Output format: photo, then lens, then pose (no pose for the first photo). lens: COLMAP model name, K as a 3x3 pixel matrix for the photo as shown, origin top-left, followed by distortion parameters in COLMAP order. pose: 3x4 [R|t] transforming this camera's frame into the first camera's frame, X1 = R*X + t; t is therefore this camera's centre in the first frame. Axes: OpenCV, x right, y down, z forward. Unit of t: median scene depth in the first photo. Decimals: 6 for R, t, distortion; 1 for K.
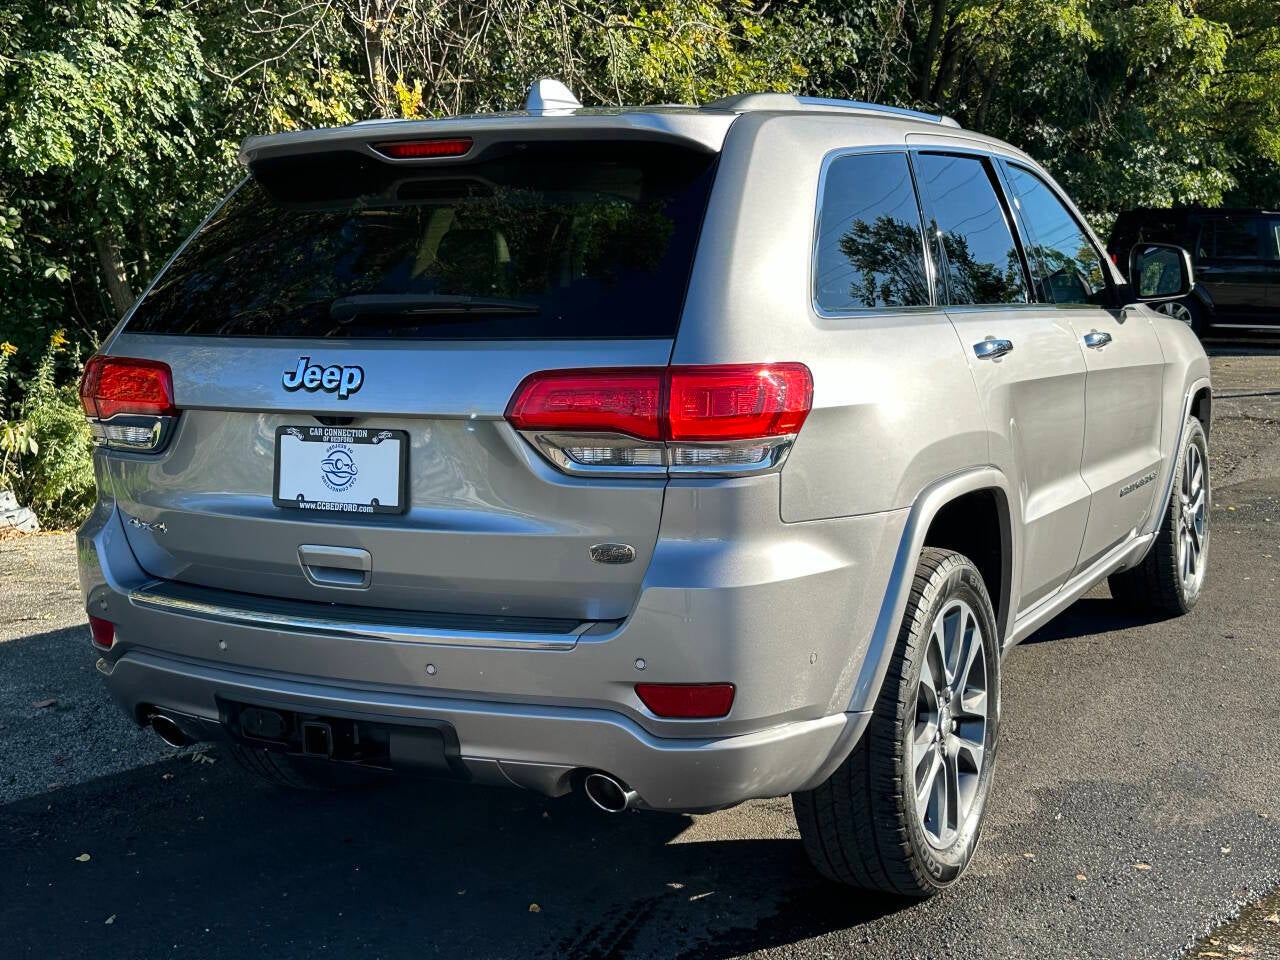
lens RADIAL K [[1590.0, 0, 627.0], [0, 1590.0, 484.2], [0, 0, 1]] dist [0.086698, 0.000000]
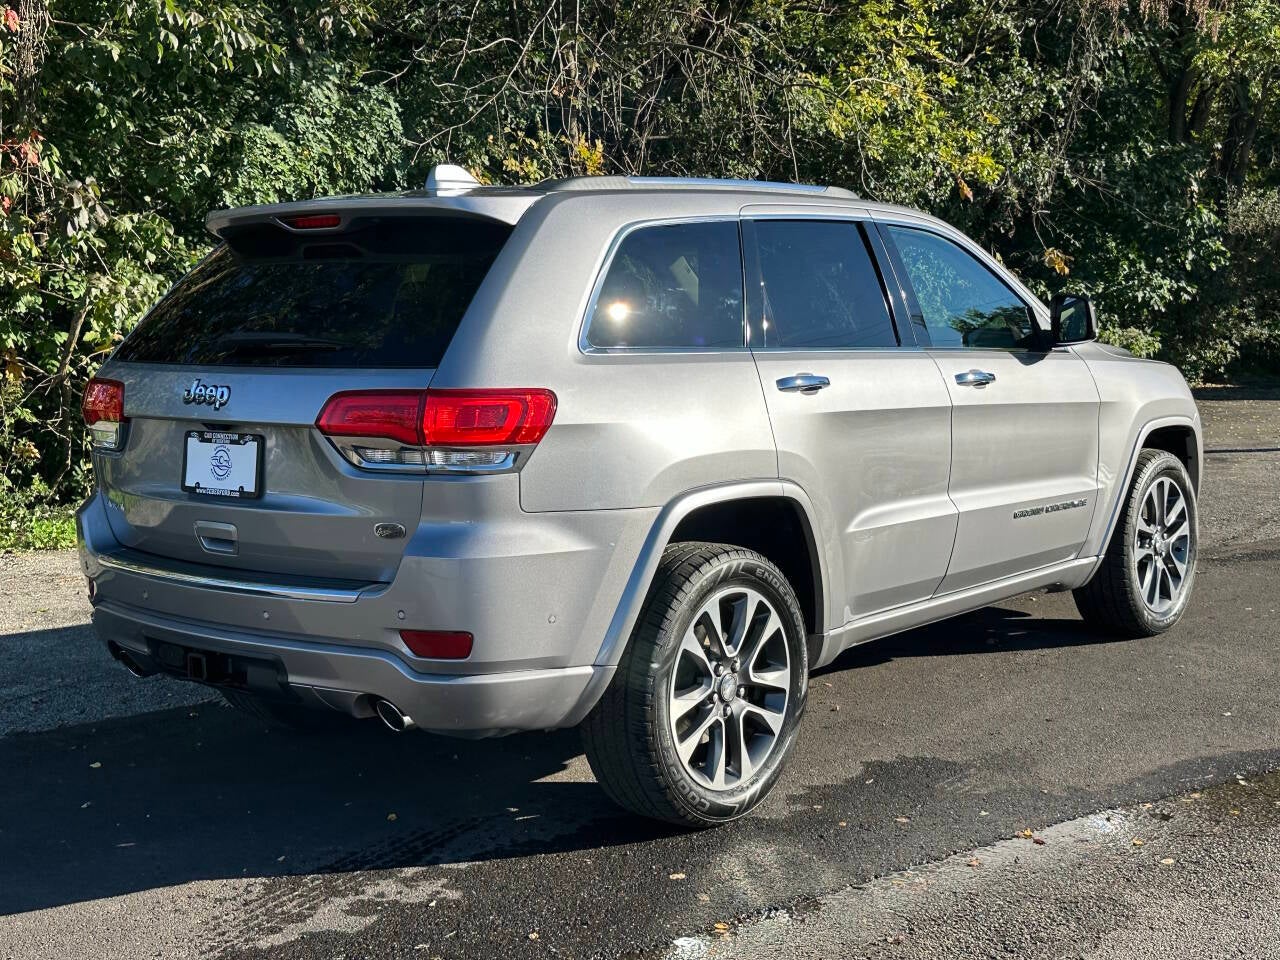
lens RADIAL K [[1567.3, 0, 634.1], [0, 1567.3, 485.7], [0, 0, 1]] dist [0.106489, 0.000000]
pose [[0.981757, 0.027055, -0.188206, 0.374843], [-0.031133, 0.999339, -0.018745, 0.021060], [0.187574, 0.024263, 0.981951, -0.207673]]
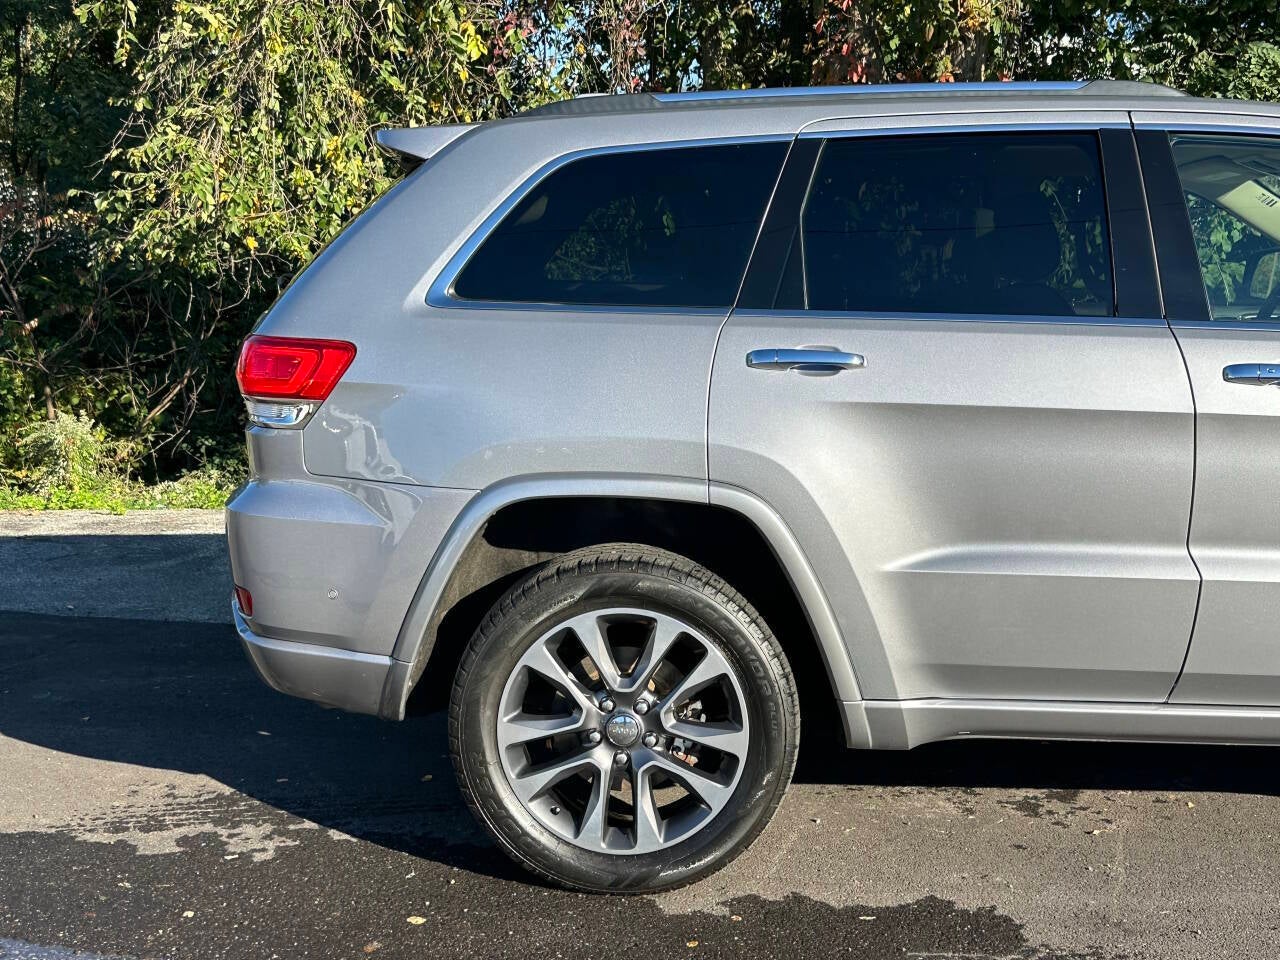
lens RADIAL K [[1567.3, 0, 667.8], [0, 1567.3, 488.1], [0, 0, 1]] dist [0.106489, 0.000000]
pose [[0.462484, 0.145330, -0.874636, 1.104602], [-0.132650, 0.986713, 0.093812, -0.097796], [0.876649, 0.072634, 0.475617, 0.594747]]
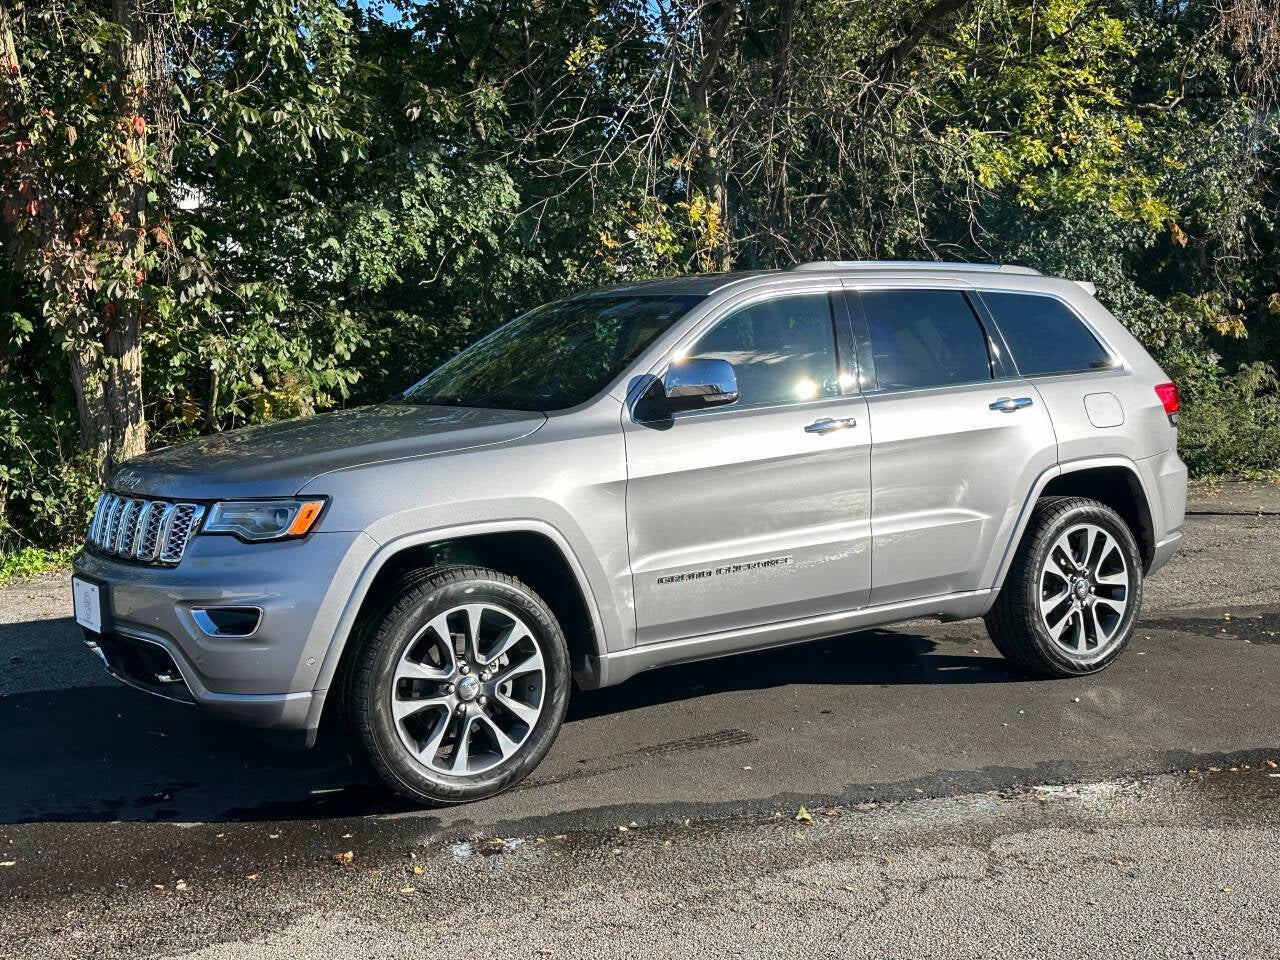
lens RADIAL K [[1567.3, 0, 645.9], [0, 1567.3, 484.0], [0, 0, 1]] dist [0.106489, 0.000000]
pose [[0.878569, 0.044989, -0.475493, 1.361315], [-0.068433, 0.997139, -0.032099, -0.022522], [0.472688, 0.060740, 0.879134, -0.090303]]
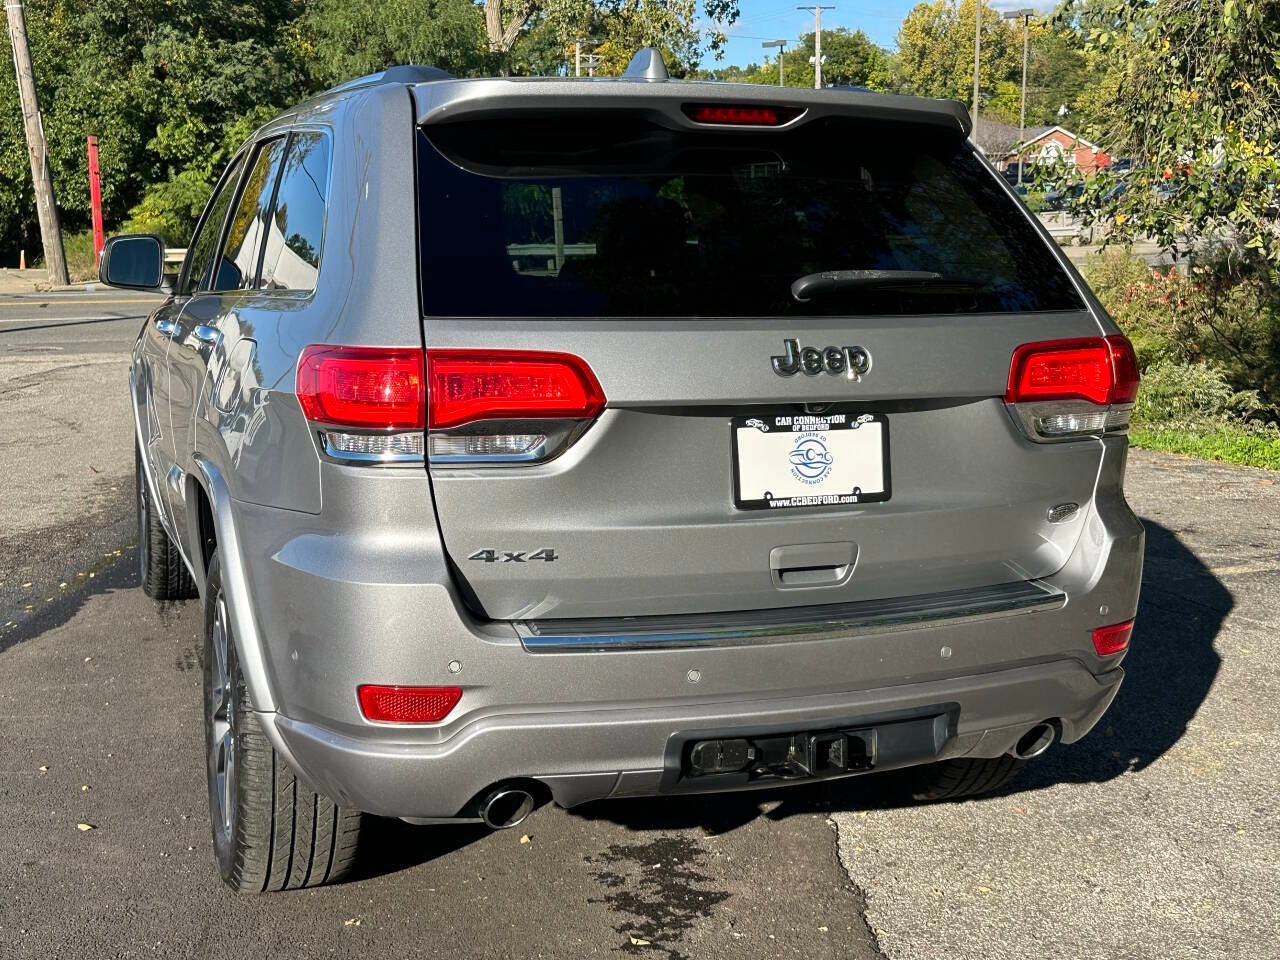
lens RADIAL K [[1567.3, 0, 634.1], [0, 1567.3, 474.5], [0, 0, 1]] dist [0.106489, 0.000000]
pose [[0.666394, -0.086950, 0.740512, -0.854877], [0.079448, 0.995803, 0.045429, -0.046662], [-0.741355, 0.028558, 0.670505, 0.434258]]
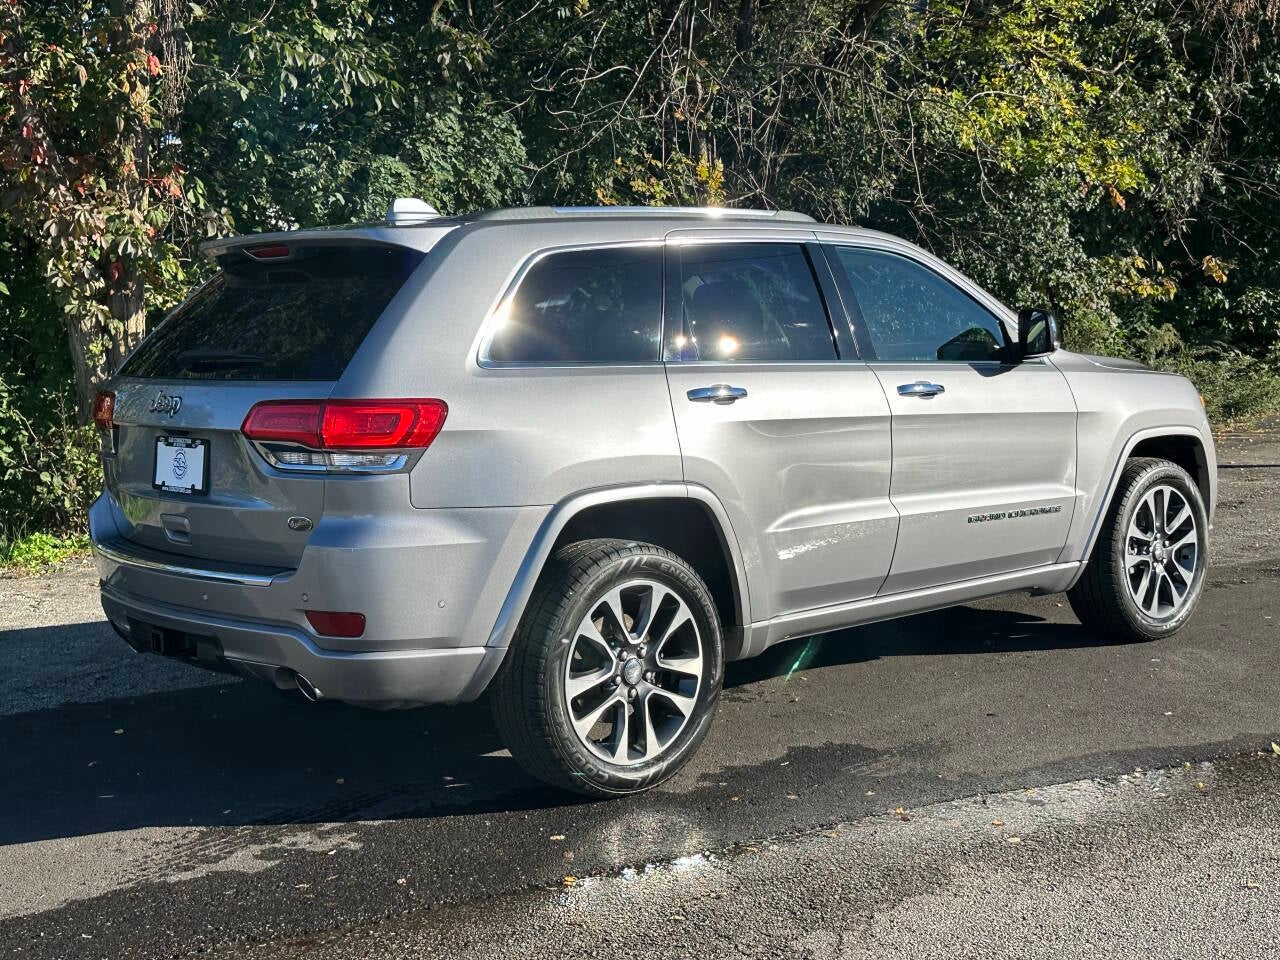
lens RADIAL K [[1567.3, 0, 648.6], [0, 1567.3, 489.2], [0, 0, 1]] dist [0.106489, 0.000000]
pose [[0.947060, 0.032361, -0.319421, 0.670100], [-0.040732, 0.998979, -0.019559, 0.023124], [0.318462, 0.031535, 0.947411, -0.261314]]
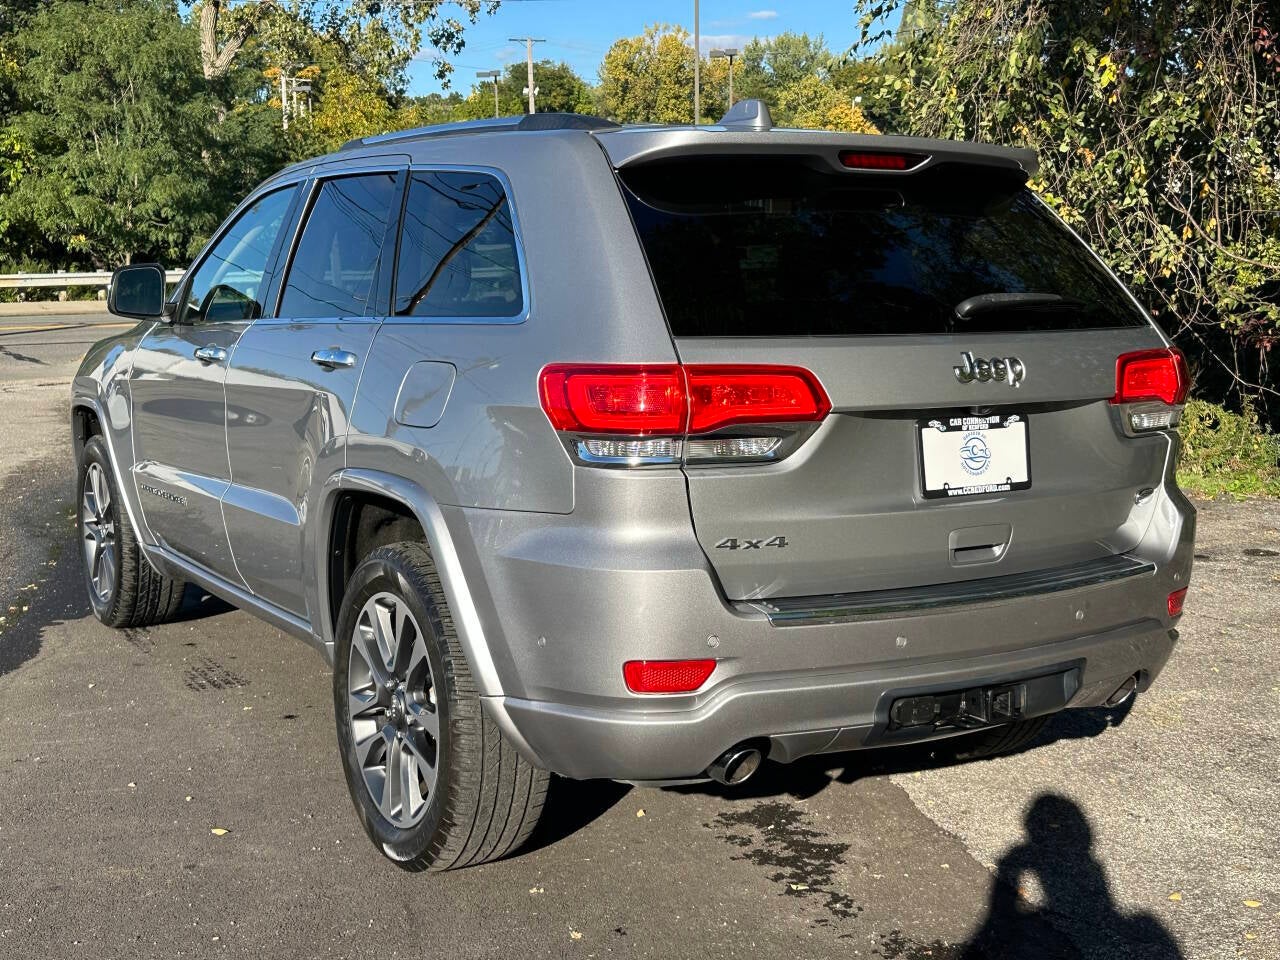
lens RADIAL K [[1567.3, 0, 640.5], [0, 1567.3, 474.3], [0, 0, 1]] dist [0.106489, 0.000000]
pose [[0.513193, -0.090379, 0.853502, -1.122266], [0.100039, 0.993961, 0.045101, -0.062161], [-0.852423, 0.062238, 0.519135, 0.594222]]
